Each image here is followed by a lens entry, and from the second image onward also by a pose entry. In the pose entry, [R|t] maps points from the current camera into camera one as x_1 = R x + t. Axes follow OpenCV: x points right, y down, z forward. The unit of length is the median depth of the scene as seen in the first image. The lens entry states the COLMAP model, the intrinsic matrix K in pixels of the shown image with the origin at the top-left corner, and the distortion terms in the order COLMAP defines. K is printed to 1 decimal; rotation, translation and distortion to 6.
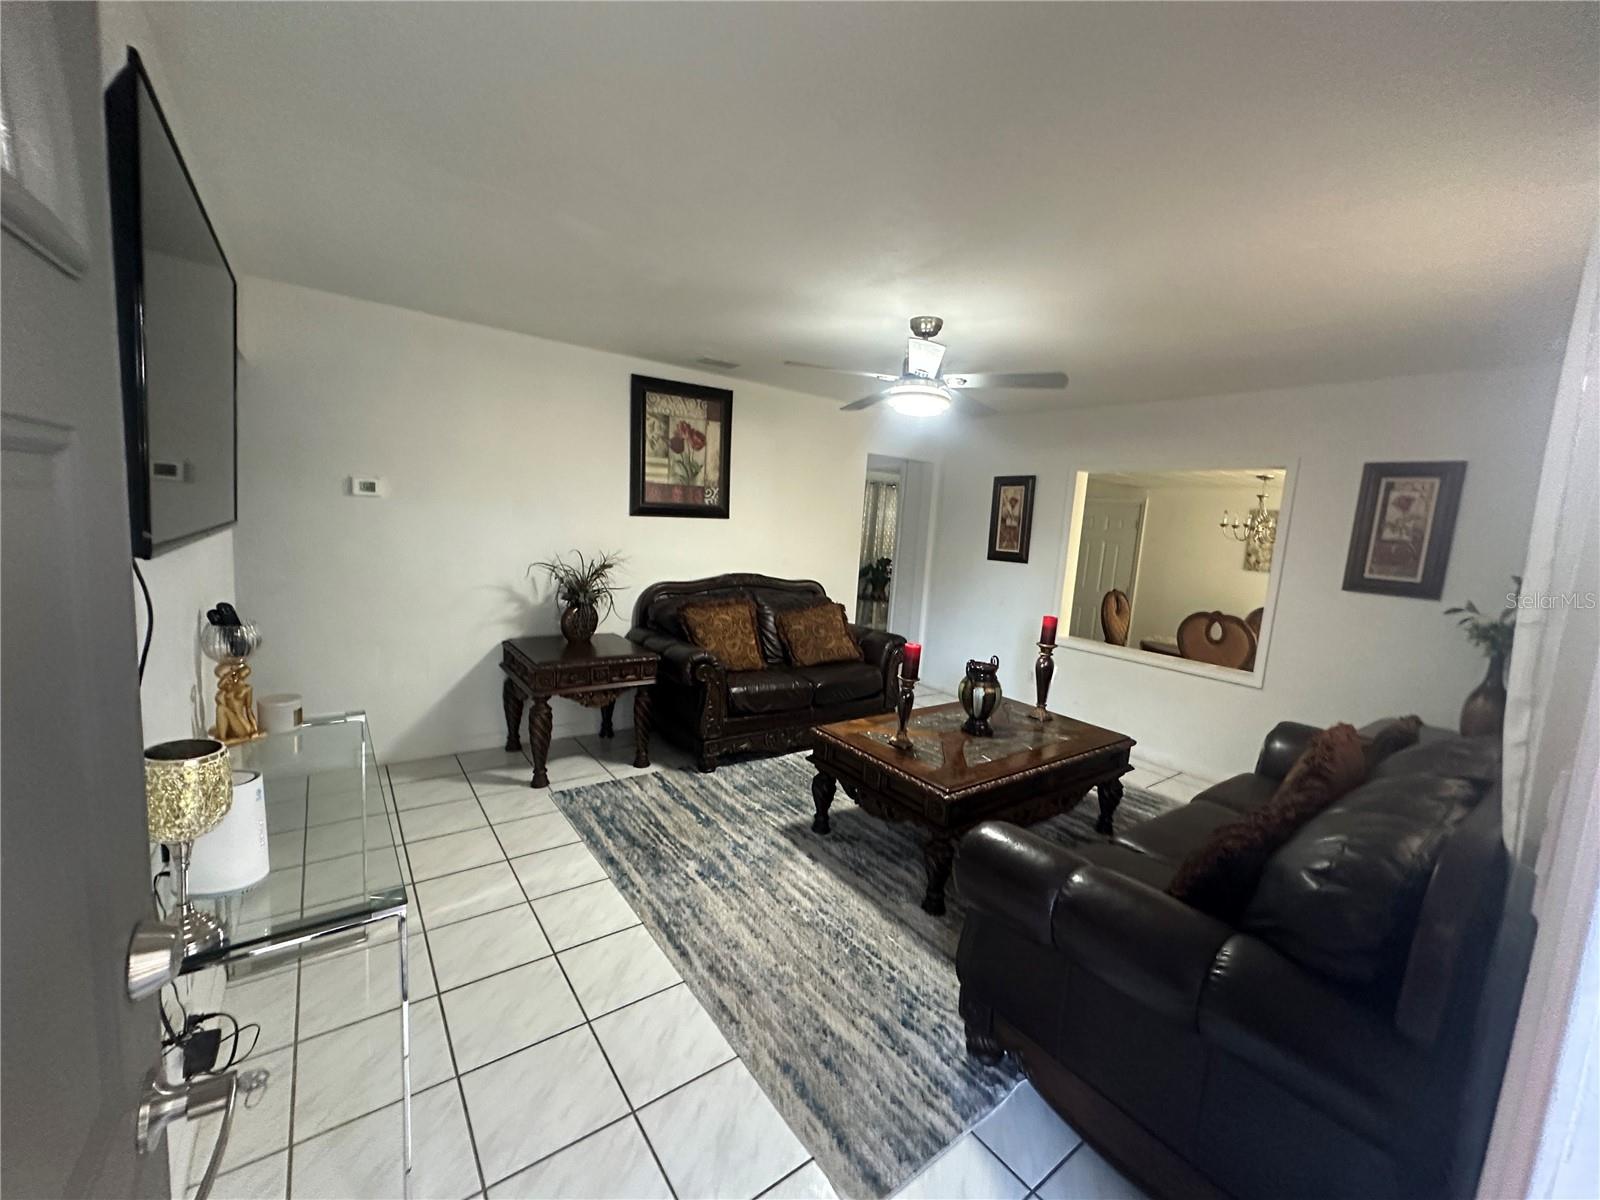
lens RADIAL K [[641.2, 0, 798.4], [0, 641.2, 593.7], [0, 0, 1]] dist [-0.003201, 0.000346]
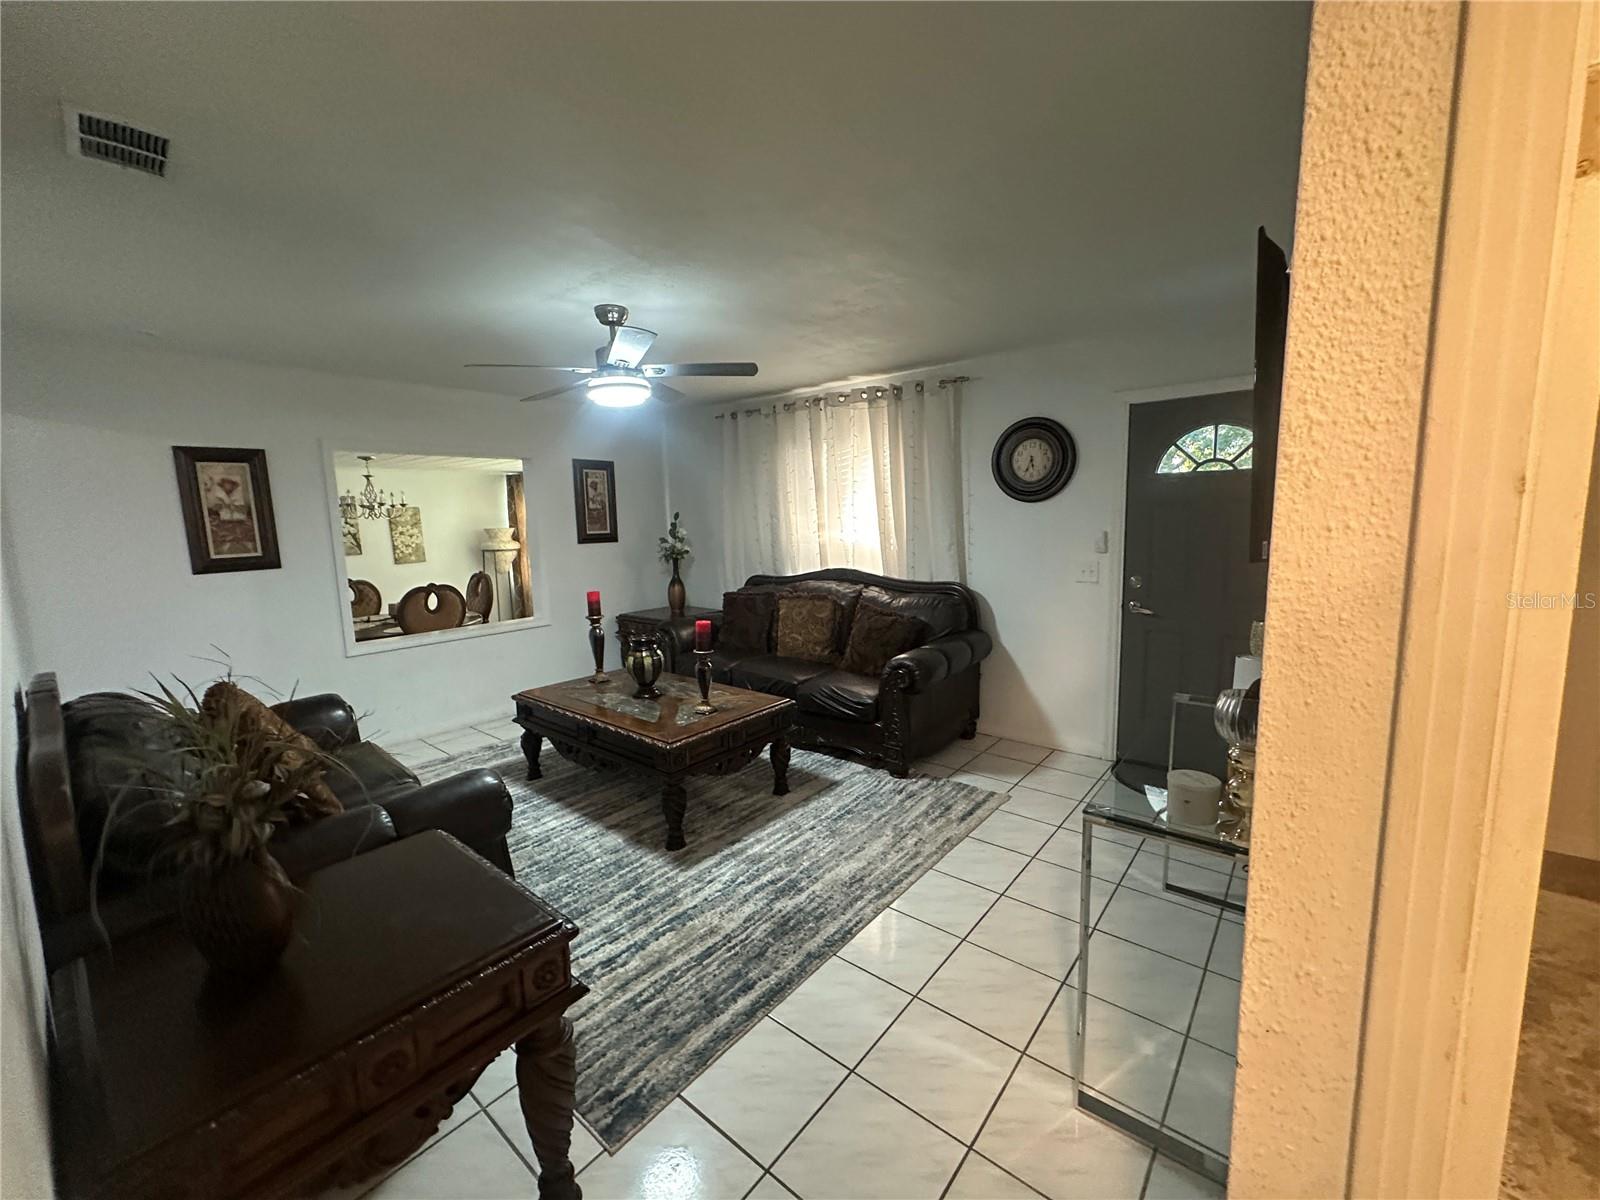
lens RADIAL K [[641.2, 0, 798.5], [0, 641.2, 603.6], [0, 0, 1]] dist [-0.003201, 0.000346]
pose [[-0.243749, -0.190106, 0.951024, -0.794226], [0.124863, 0.966288, 0.225160, -0.156418], [-0.961767, 0.173630, -0.211794, 0.915157]]
